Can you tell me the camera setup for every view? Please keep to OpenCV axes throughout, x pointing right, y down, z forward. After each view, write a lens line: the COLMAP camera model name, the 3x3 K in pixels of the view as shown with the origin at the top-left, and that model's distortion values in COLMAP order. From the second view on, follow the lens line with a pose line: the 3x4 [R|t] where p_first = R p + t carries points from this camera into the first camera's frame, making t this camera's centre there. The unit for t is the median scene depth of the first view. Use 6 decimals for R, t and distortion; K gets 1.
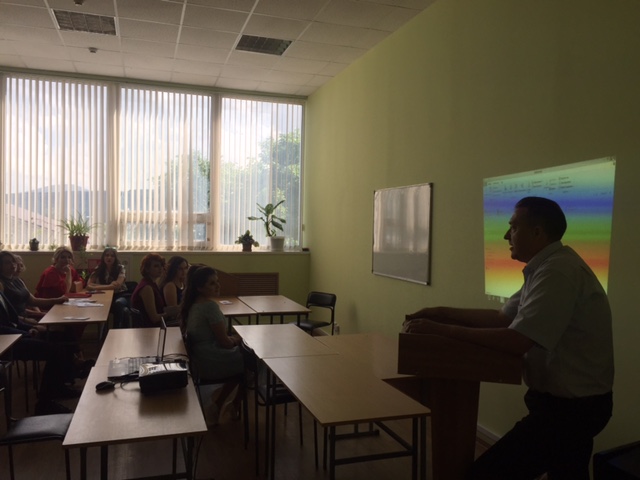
lens RADIAL K [[537.5, 0, 320.0], [0, 537.5, 240.0], [0, 0, 1]] dist [0.081458, -0.126887]
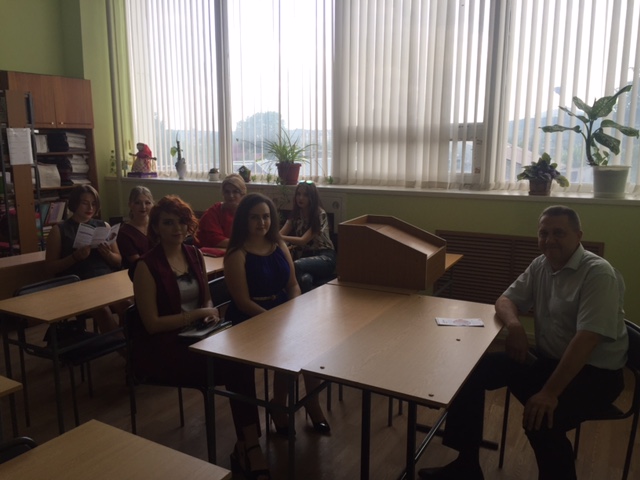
lens RADIAL K [[537.5, 0, 320.0], [0, 537.5, 240.0], [0, 0, 1]] dist [0.081458, -0.126887]
pose [[0.637253, 0.115676, -0.761923, 0.128393], [-0.010029, 0.989832, 0.141890, -0.007740], [0.770589, -0.082779, 0.631934, 0.505099]]
